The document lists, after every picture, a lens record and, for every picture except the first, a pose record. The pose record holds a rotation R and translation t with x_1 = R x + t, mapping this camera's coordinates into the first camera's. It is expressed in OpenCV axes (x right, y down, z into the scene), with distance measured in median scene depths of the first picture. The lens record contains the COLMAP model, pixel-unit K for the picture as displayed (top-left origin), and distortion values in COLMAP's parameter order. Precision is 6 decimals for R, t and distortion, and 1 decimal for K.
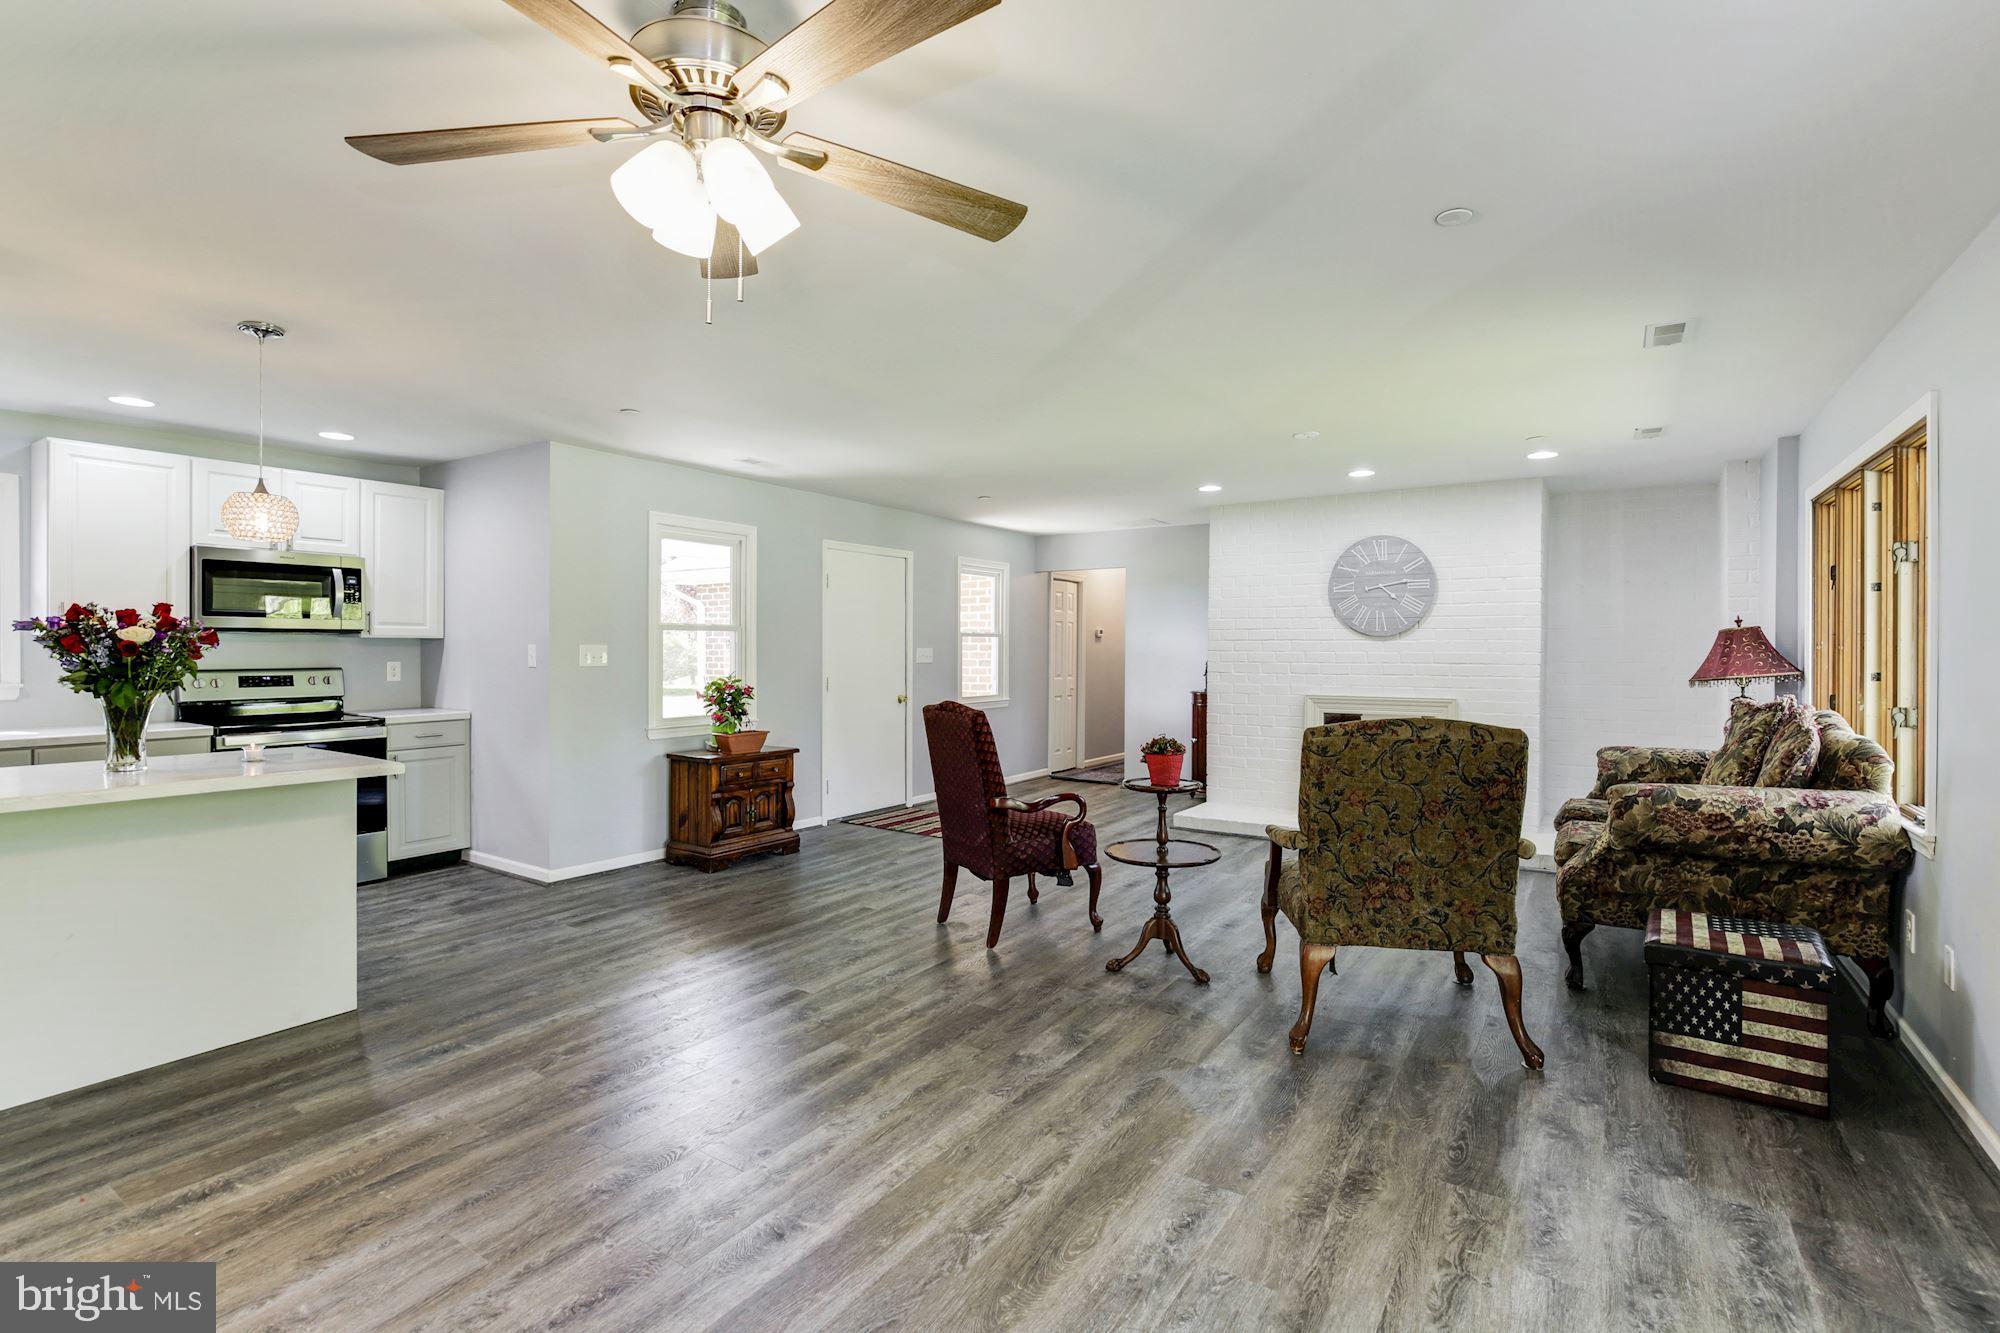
lens RADIAL K [[912.3, 0, 1003.8], [0, 912.3, 649.3], [0, 0, 1]] dist [-0.015843, 0.005102]
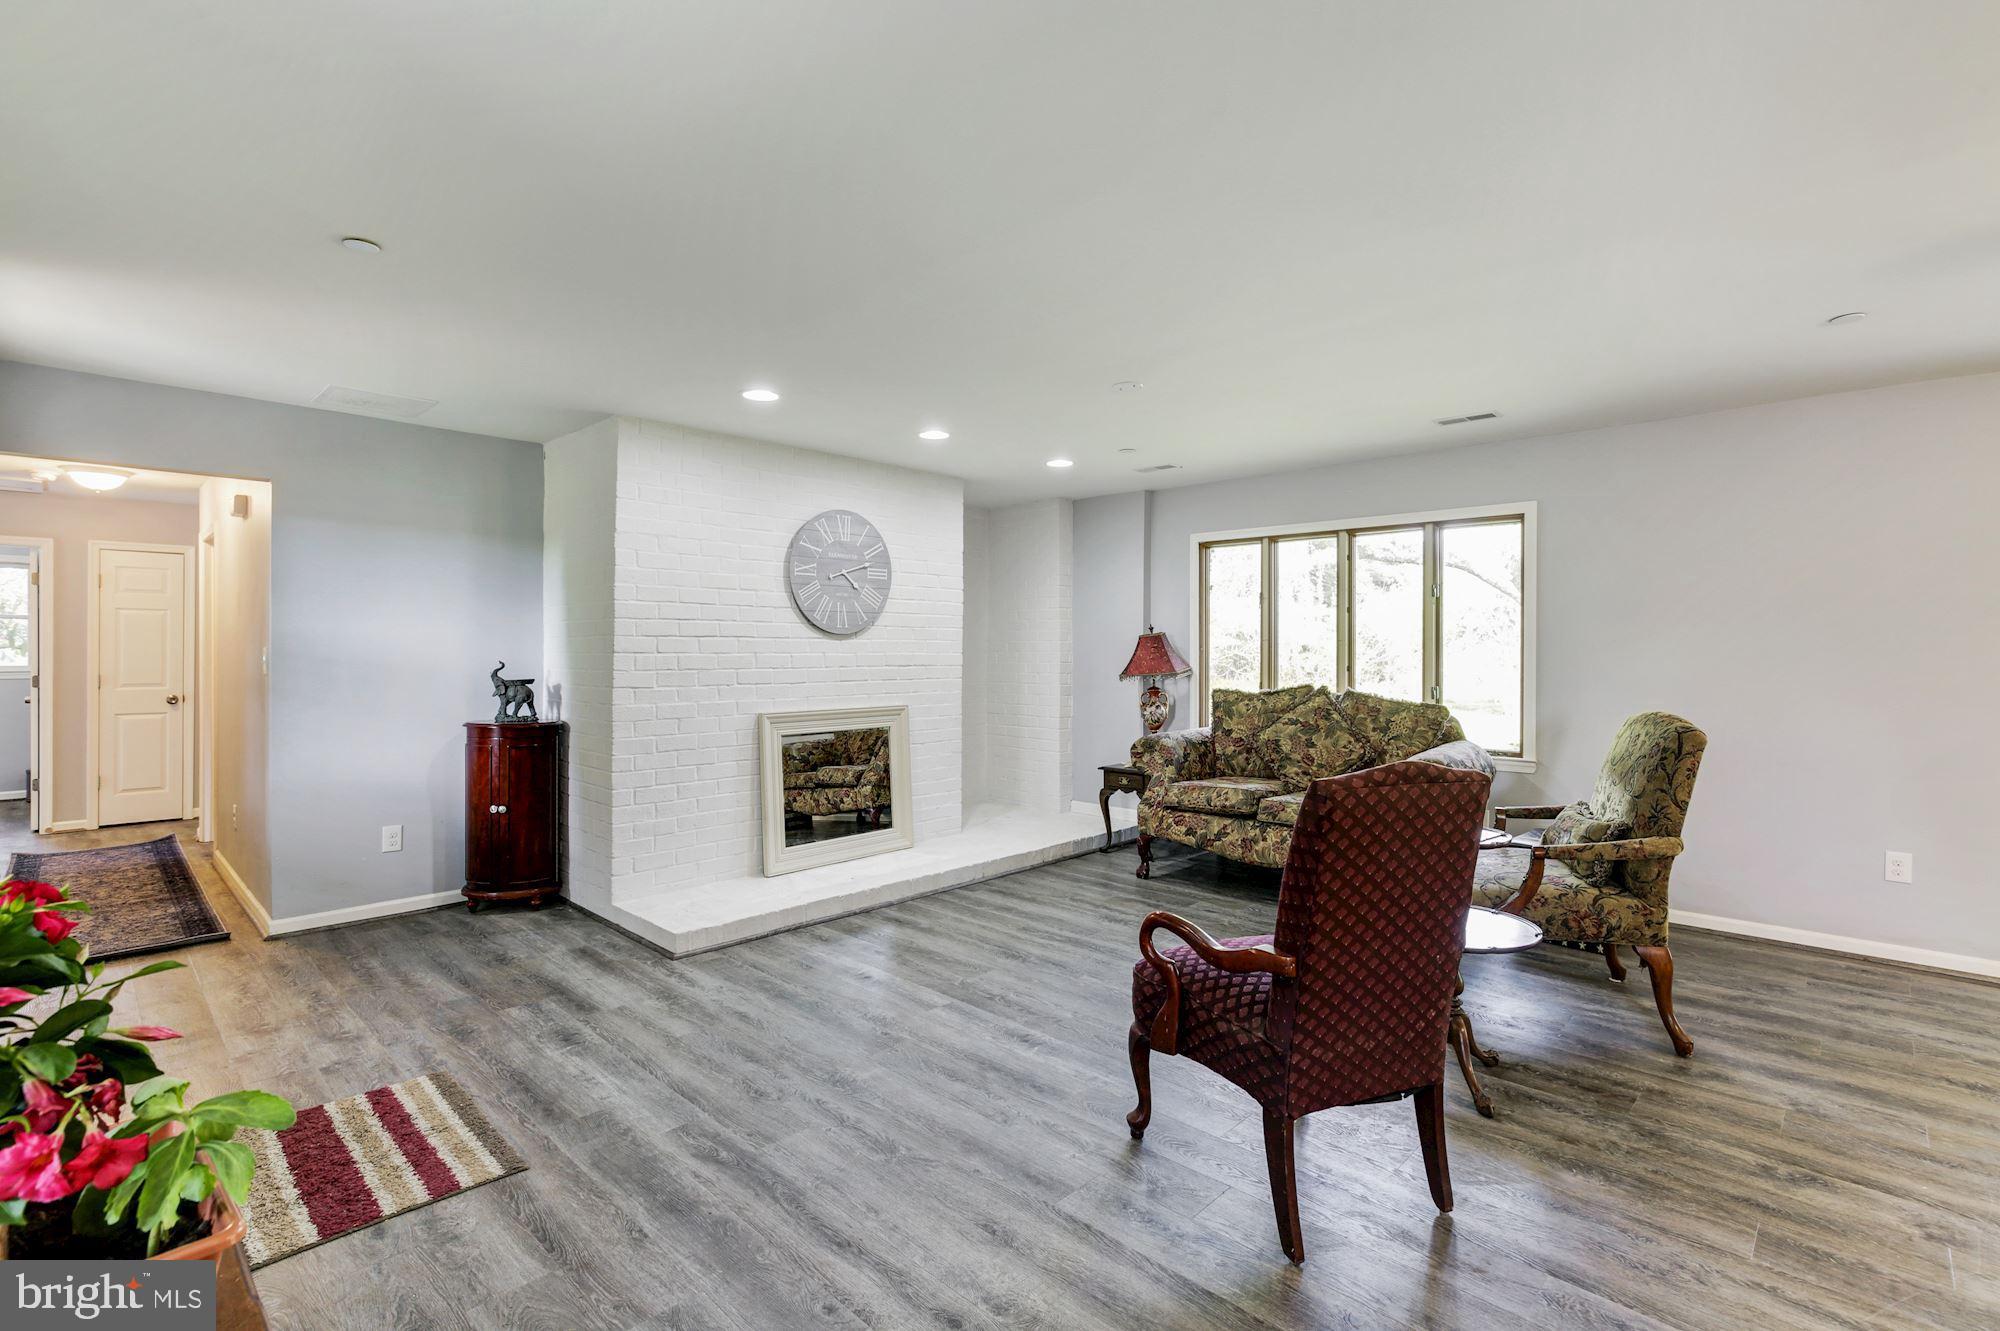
lens RADIAL K [[912.3, 0, 1007.0], [0, 912.3, 649.3], [0, 0, 1]] dist [-0.015843, 0.005102]
pose [[0.173045, 0.000483, 0.984914, -0.490754], [-0.001708, 0.999999, -0.000191, -0.001172], [-0.984912, -0.001649, 0.173045, 0.976066]]
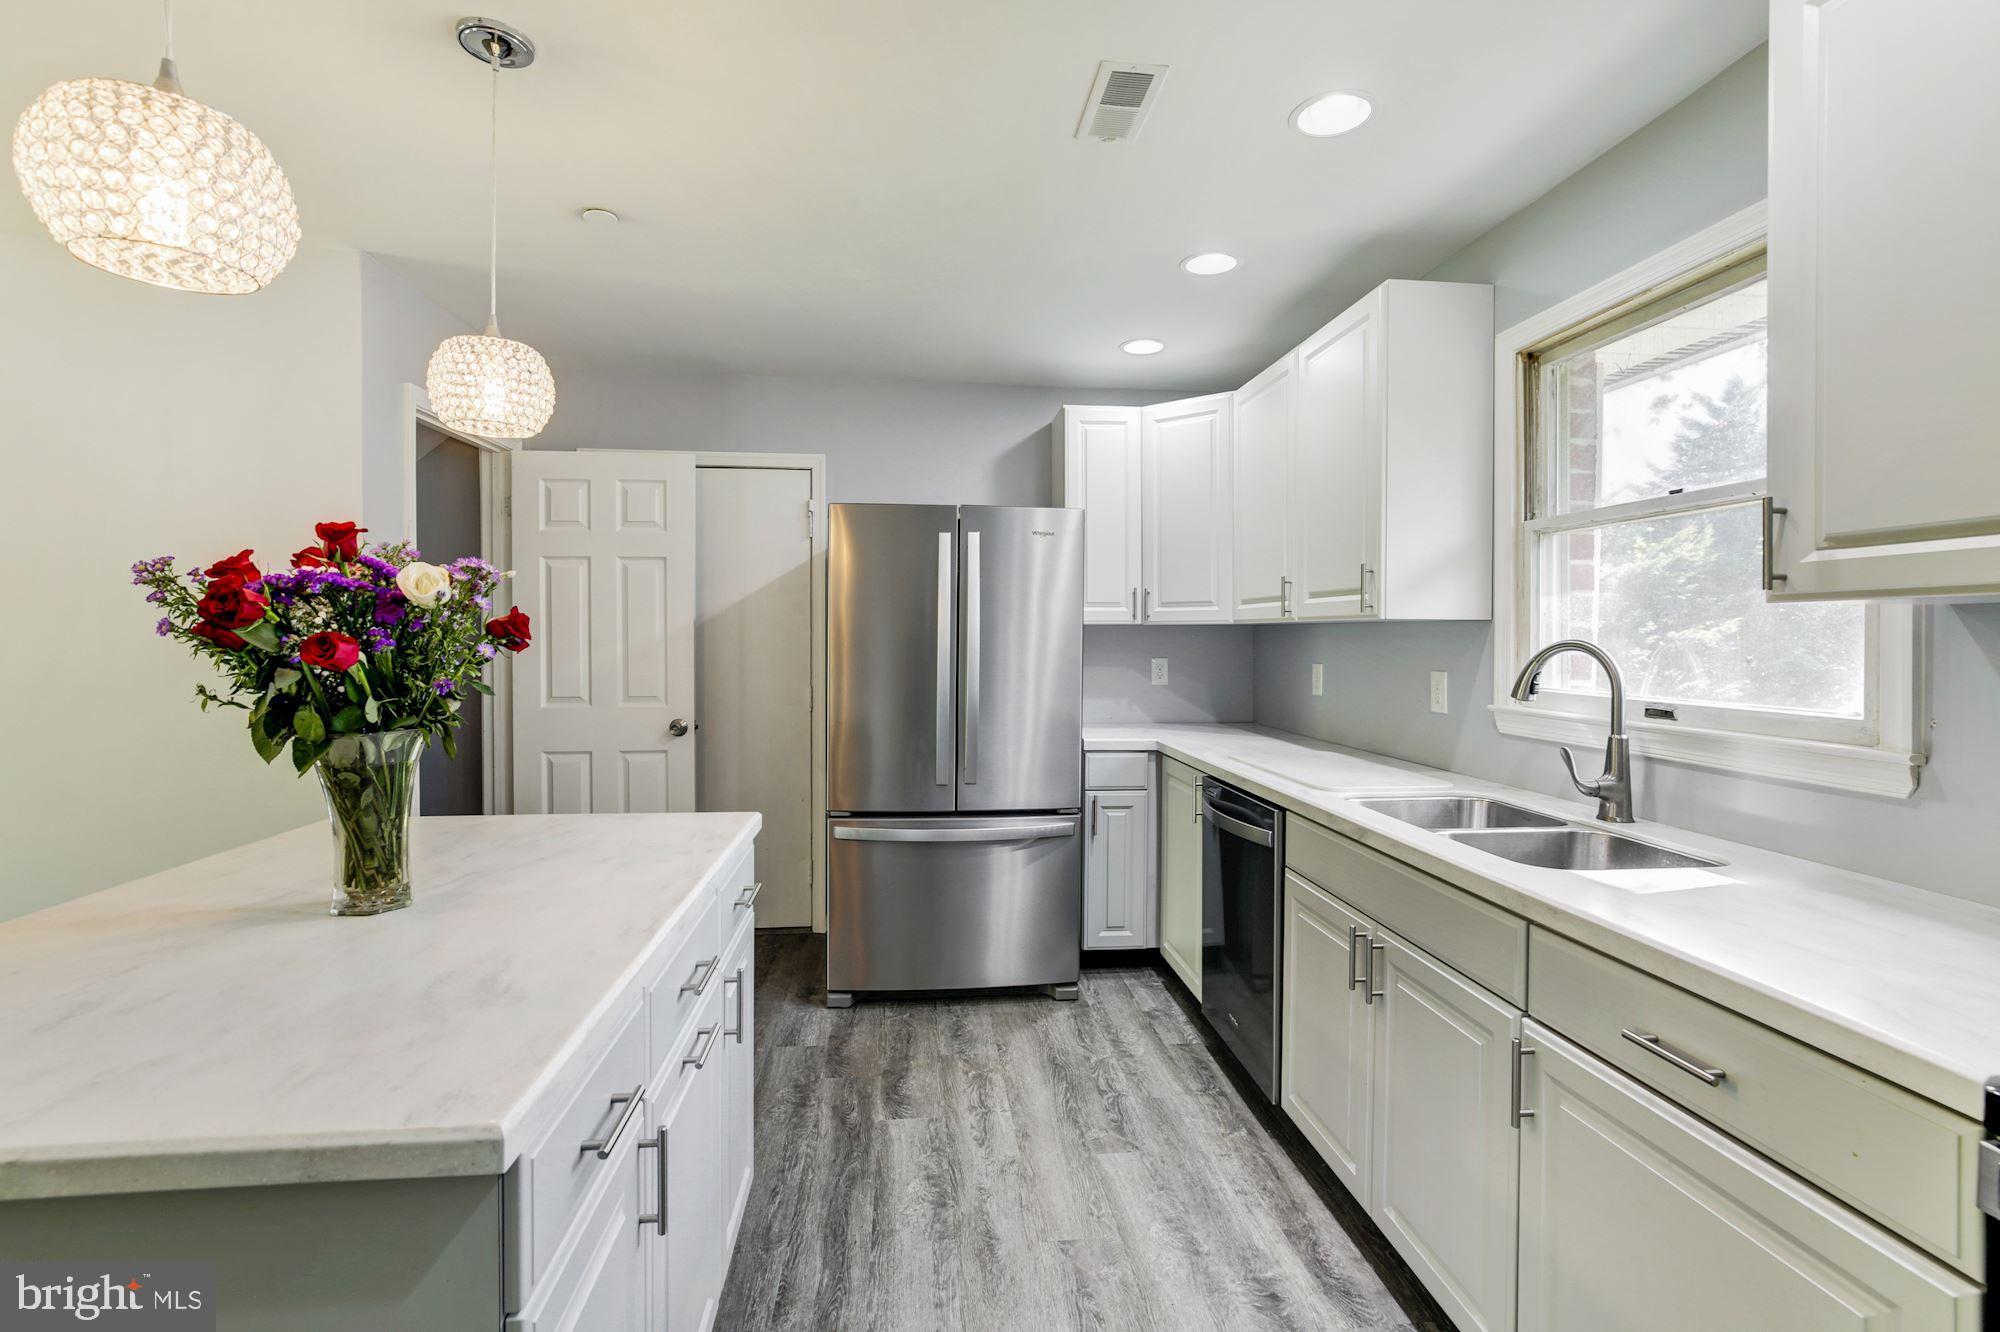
lens RADIAL K [[912.3, 0, 1005.0], [0, 912.3, 650.3], [0, 0, 1]] dist [-0.015843, 0.005102]
pose [[-0.766594, 0.002917, -0.642125, -0.566985], [-0.008599, 0.999853, 0.014807, -0.001894], [0.642074, 0.016873, -0.766457, 0.947740]]
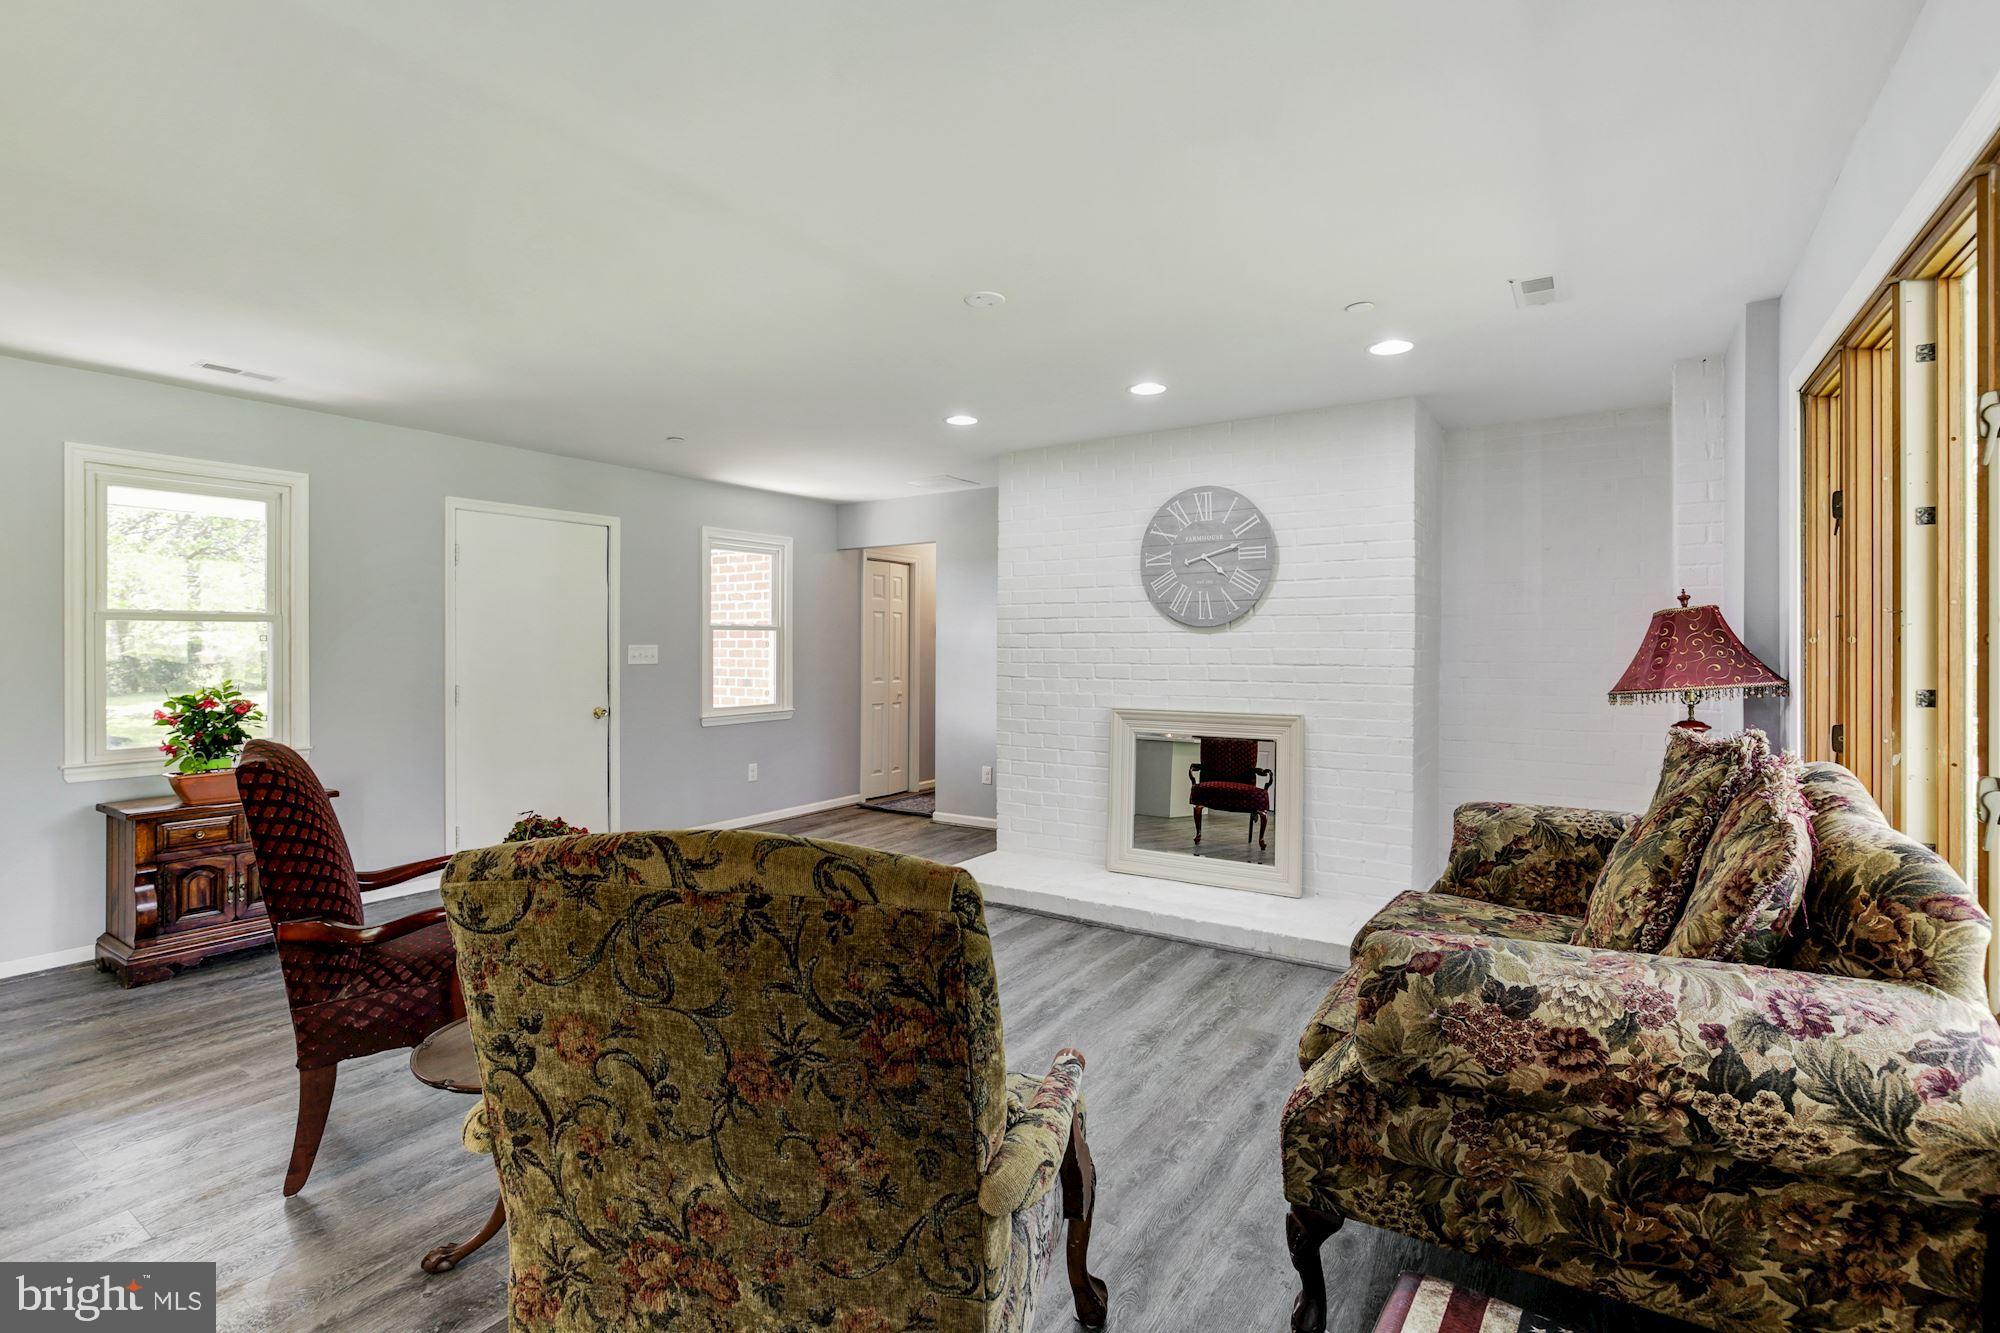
lens RADIAL K [[912.3, 0, 1009.3], [0, 912.3, 644.3], [0, 0, 1]] dist [-0.015843, 0.005102]
pose [[0.999990, -0.002779, 0.003544, 0.352144], [0.002786, 0.999994, -0.002120, 0.000633], [-0.003538, 0.002129, 0.999991, 0.386508]]
